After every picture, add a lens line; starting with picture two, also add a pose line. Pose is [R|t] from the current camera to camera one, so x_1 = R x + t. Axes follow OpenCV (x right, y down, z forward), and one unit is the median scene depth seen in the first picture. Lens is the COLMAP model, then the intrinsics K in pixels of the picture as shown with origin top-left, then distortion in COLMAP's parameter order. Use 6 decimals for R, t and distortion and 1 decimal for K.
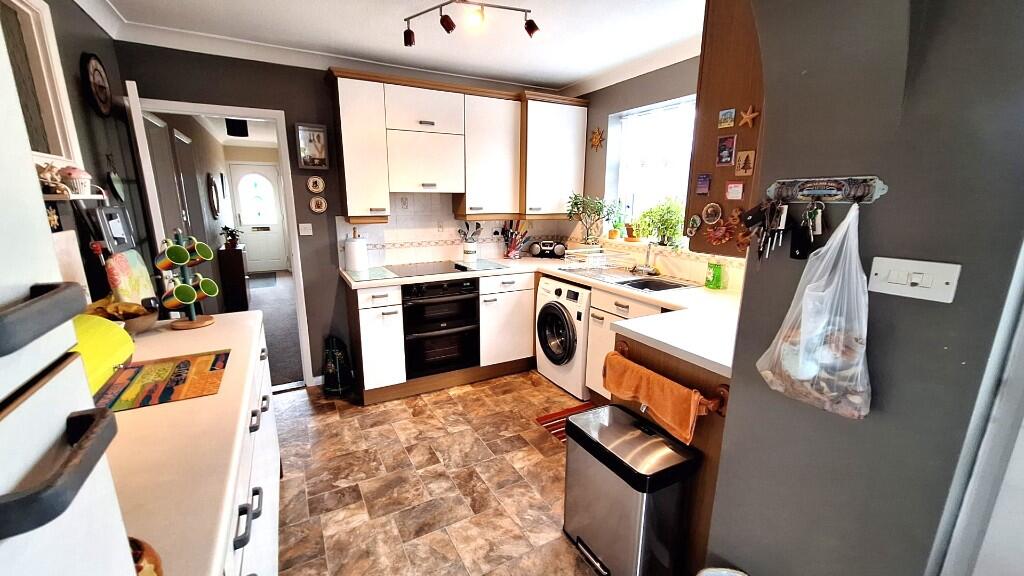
lens RADIAL K [[409.8, 0, 501.7], [0, 409.8, 291.6], [0, 0, 1]] dist [-0.000457, 0.000021]
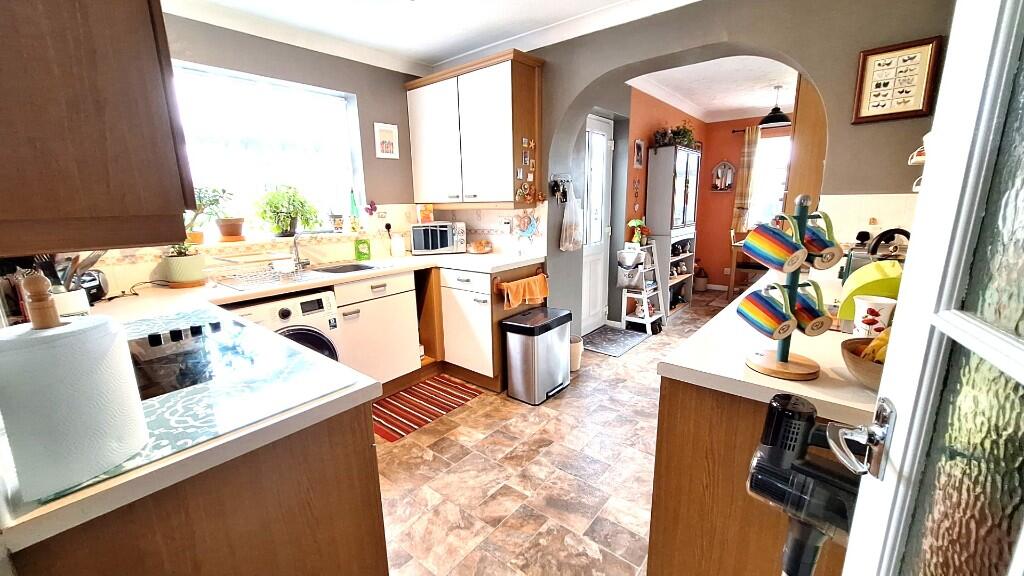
lens RADIAL K [[409.8, 0, 501.7], [0, 409.8, 291.6], [0, 0, 1]] dist [-0.000457, 0.000021]
pose [[-0.364921, -0.202242, 0.908807, -0.873689], [0.228028, 0.926979, 0.297848, -0.219173], [-0.902682, 0.315925, -0.292157, 1.171340]]
